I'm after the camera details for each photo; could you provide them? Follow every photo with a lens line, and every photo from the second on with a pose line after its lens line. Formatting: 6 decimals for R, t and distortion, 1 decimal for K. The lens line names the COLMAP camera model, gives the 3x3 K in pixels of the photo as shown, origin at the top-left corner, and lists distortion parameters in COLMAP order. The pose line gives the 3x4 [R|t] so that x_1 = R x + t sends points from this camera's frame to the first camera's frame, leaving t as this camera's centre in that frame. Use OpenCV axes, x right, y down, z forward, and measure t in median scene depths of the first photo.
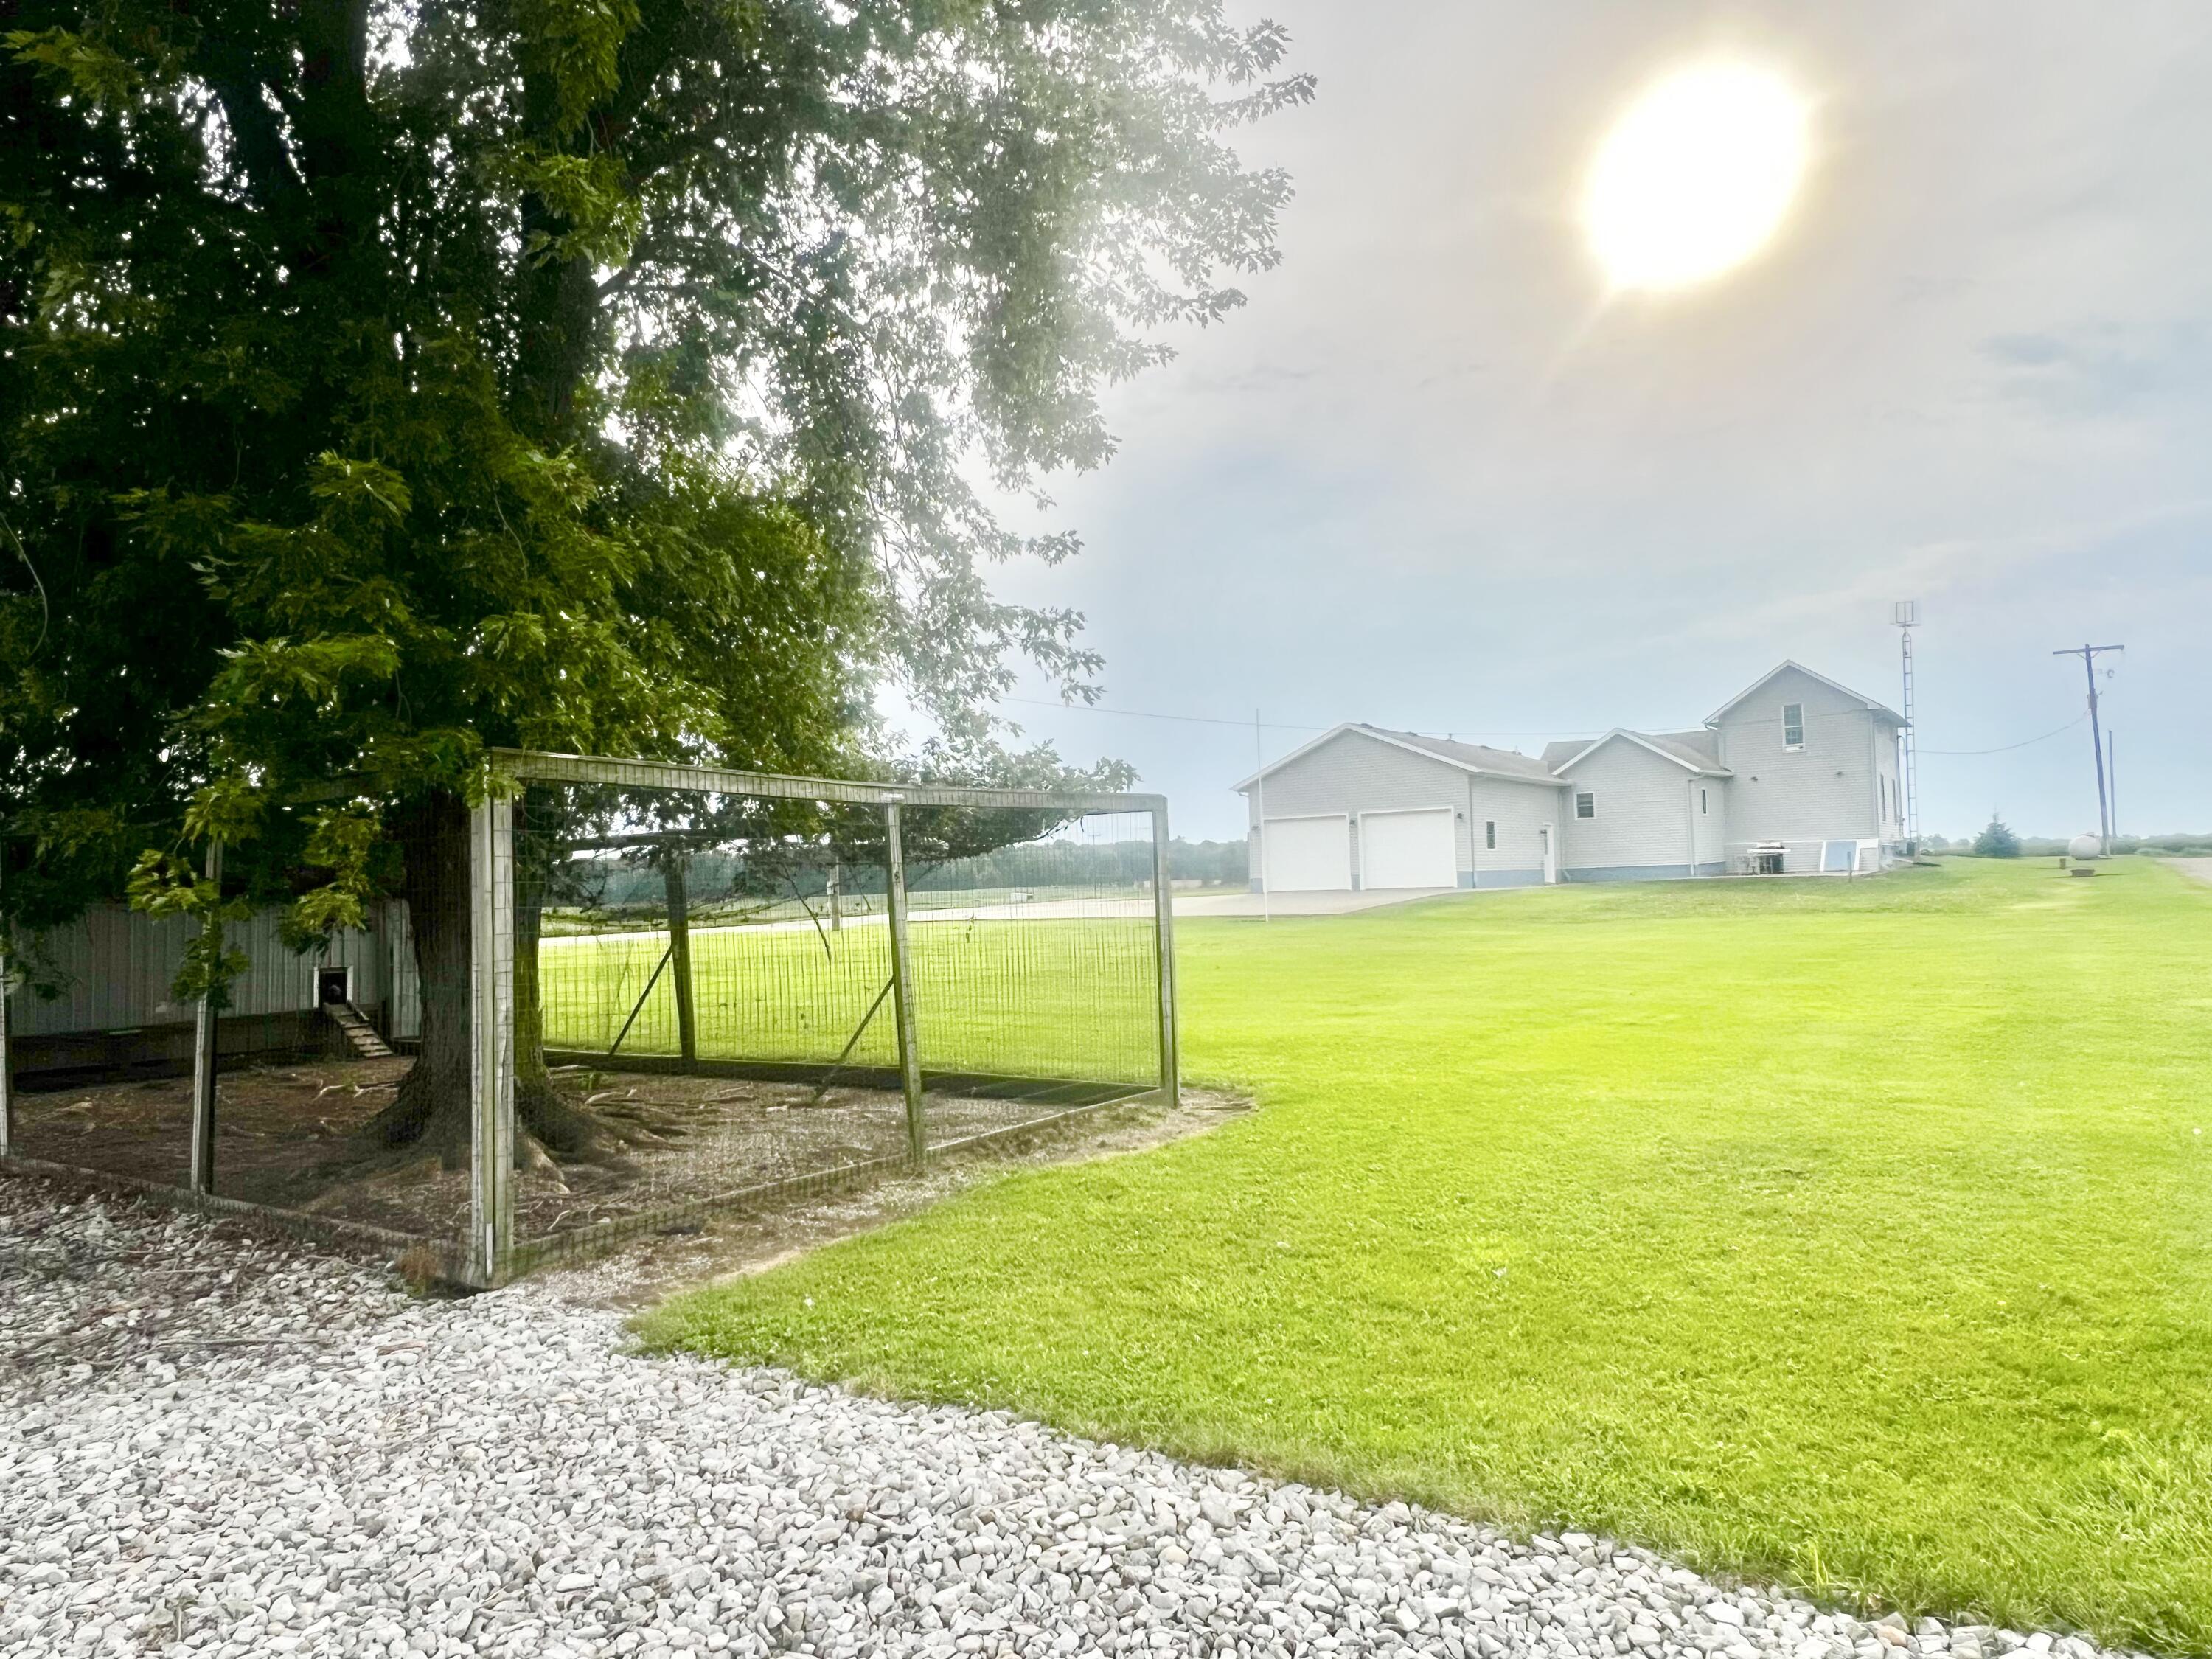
lens RADIAL K [[1445.6, 0, 1106.0], [0, 1445.6, 829.5], [0, 0, 1]] dist [-0.007569, -0.003856]
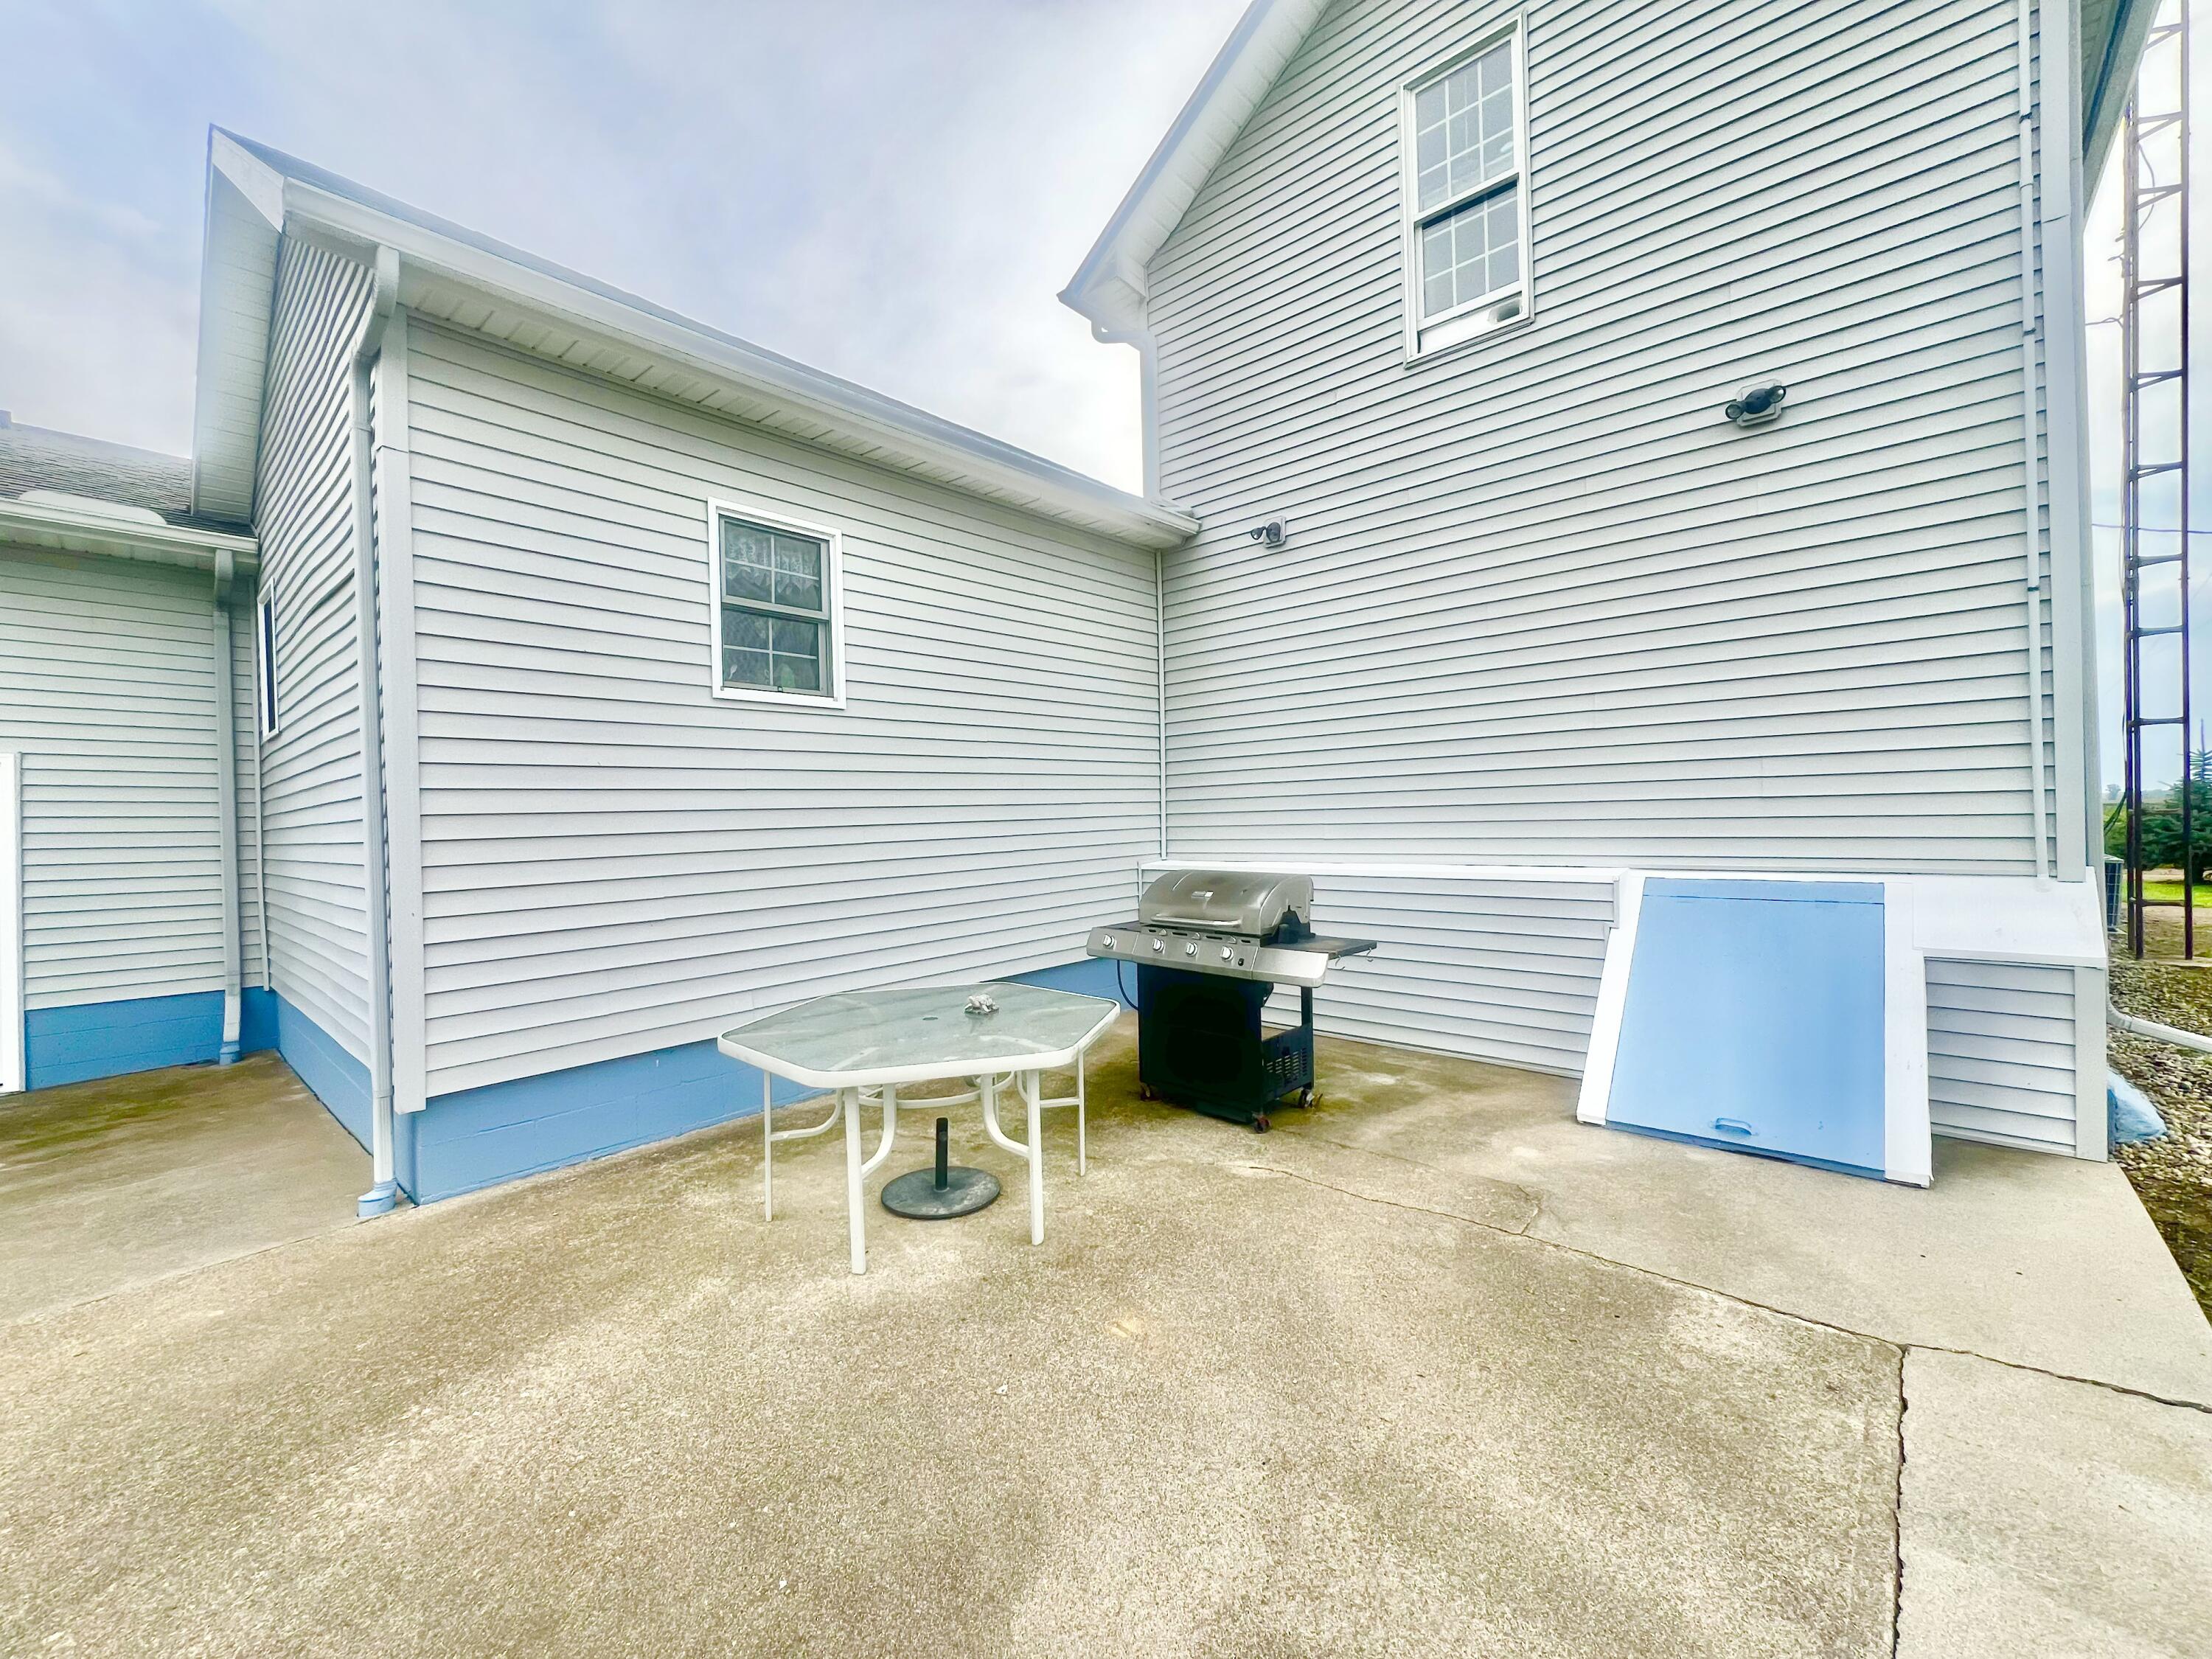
lens RADIAL K [[903.5, 0, 1099.1], [0, 903.5, 825.8], [0, 0, 1]] dist [-0.006223, 0.002777]
pose [[0.993451, 0.007650, -0.114007, 0.451384], [-0.003262, 0.999248, 0.038626, -0.000237], [0.114216, -0.038001, 0.992729, 0.896767]]
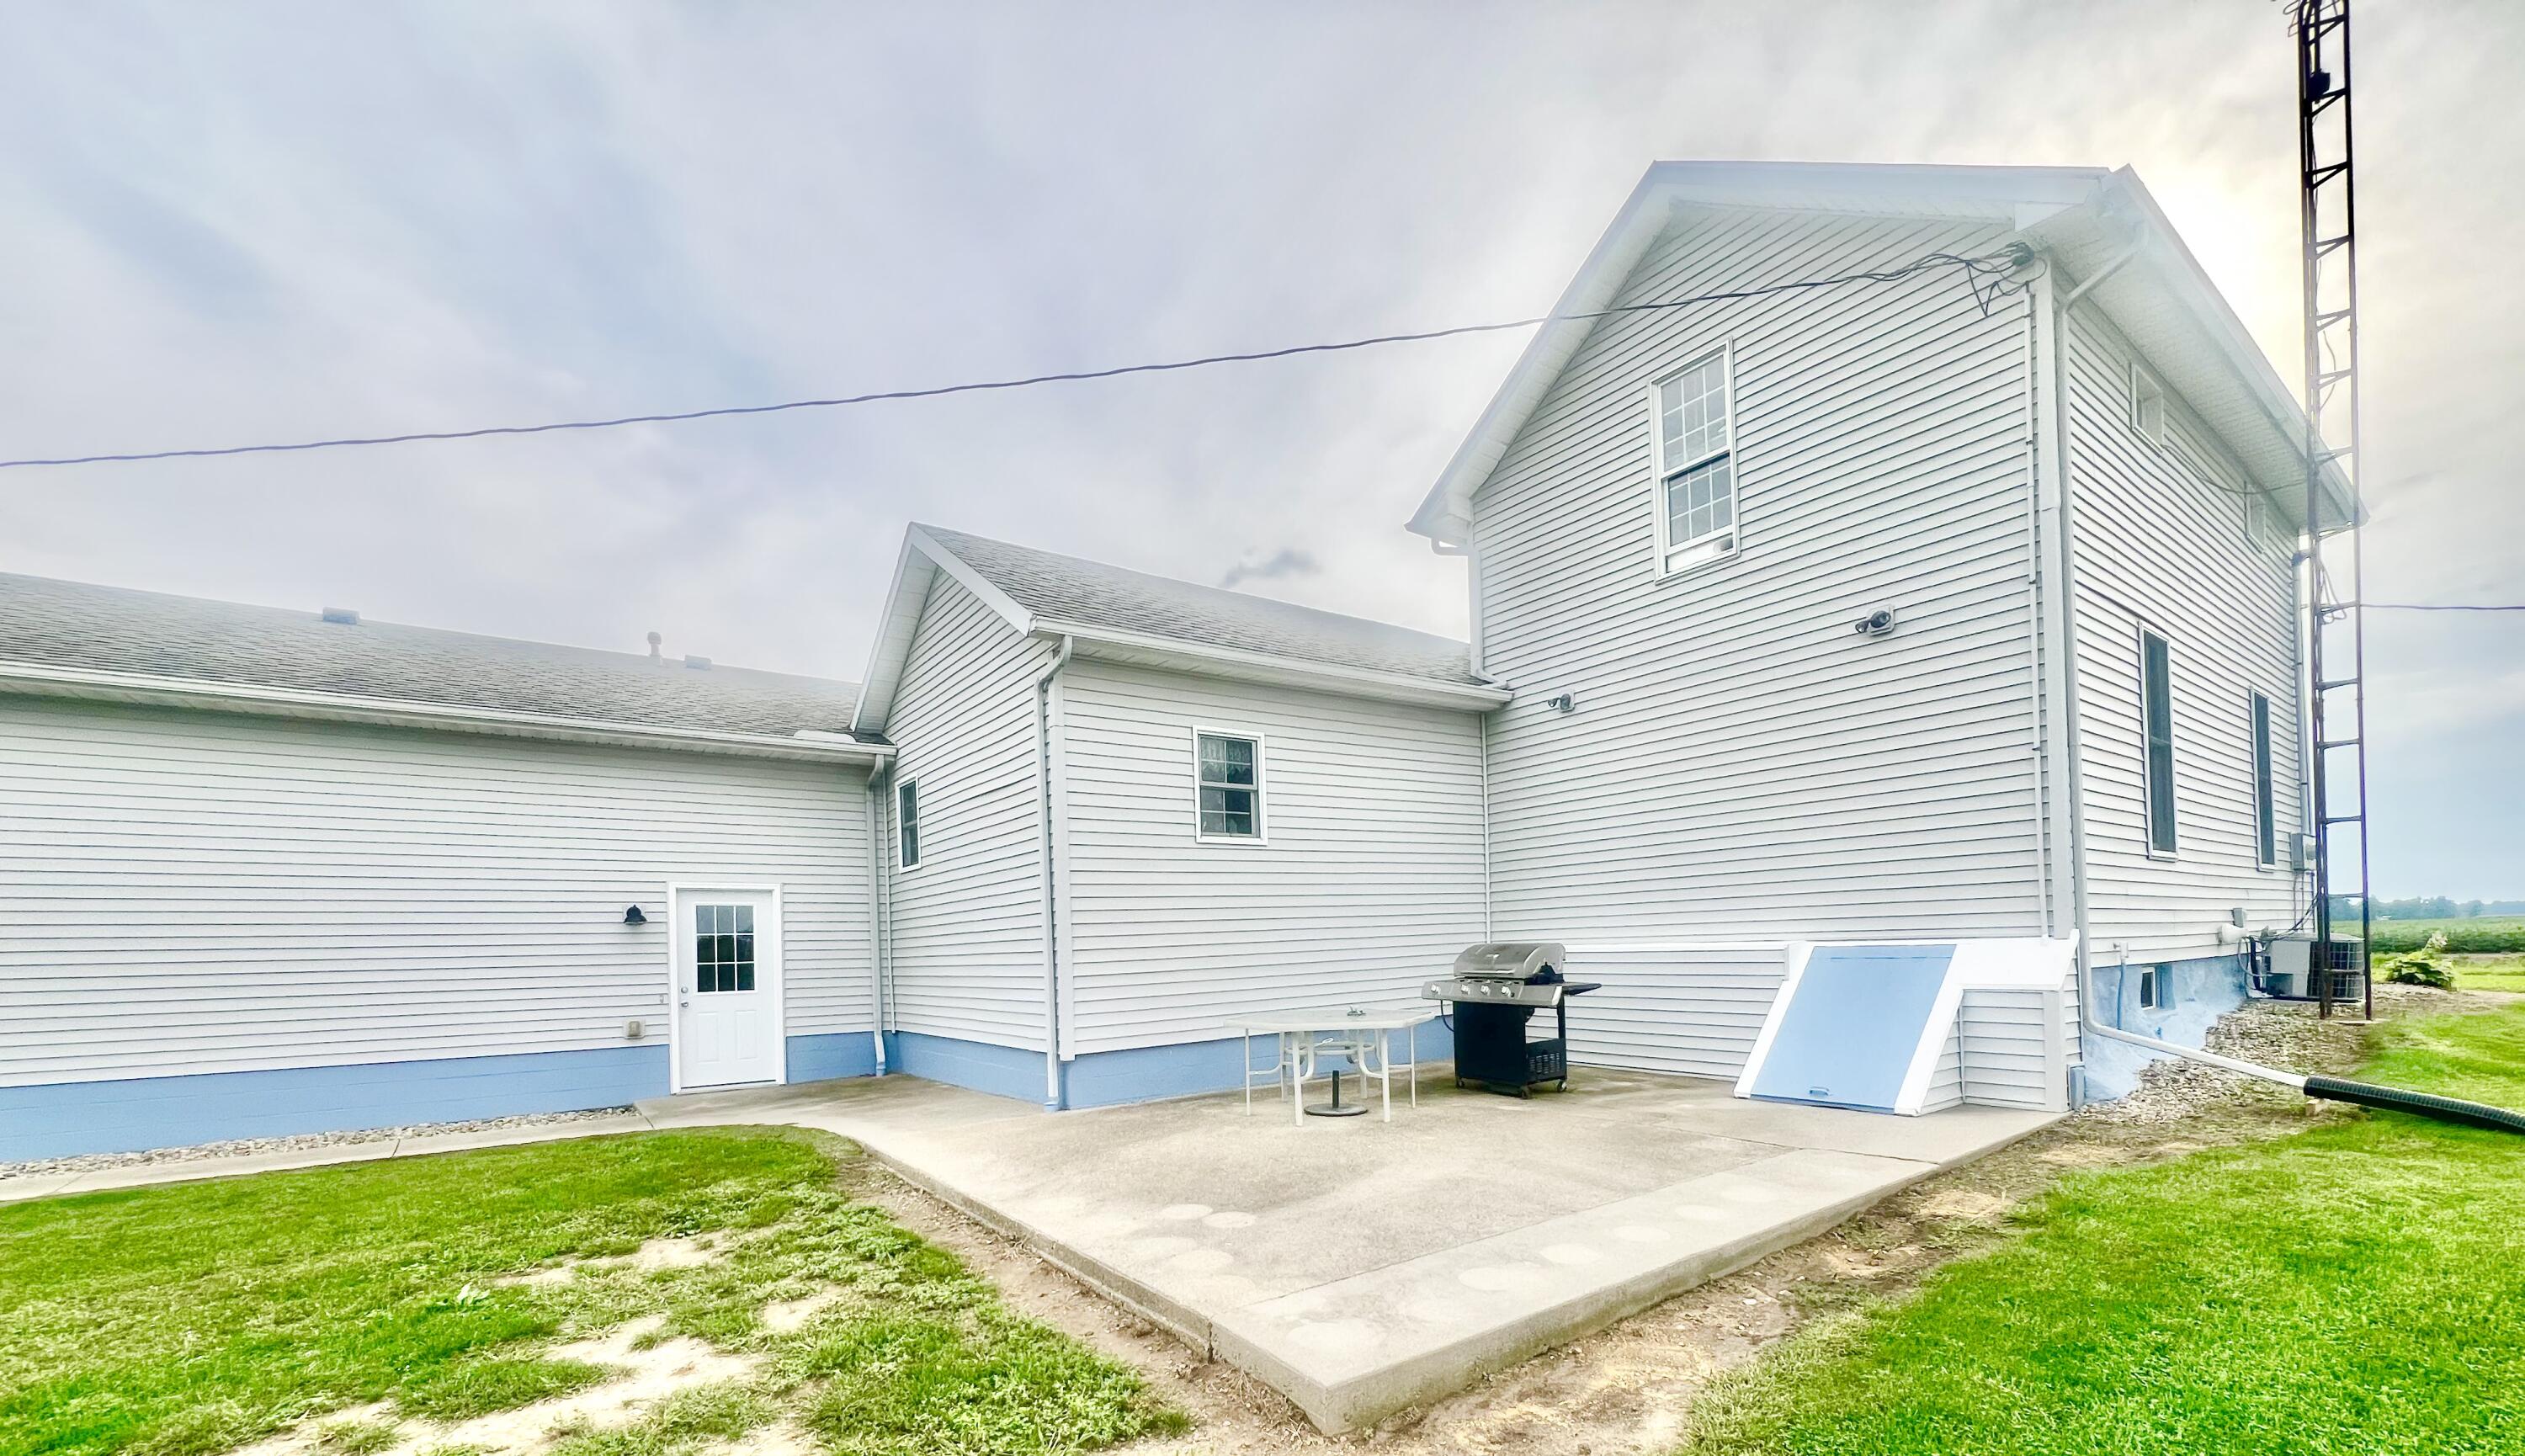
lens RADIAL K [[1019.0, 0, 1252.9], [0, 1019.0, 942.6], [0, 0, 1]] dist [-0.002652, -0.000471]
pose [[0.945557, -0.000612, -0.325456, 0.467510], [0.012979, 0.999274, 0.035828, 0.001478], [0.325198, -0.038101, 0.944878, 0.824110]]
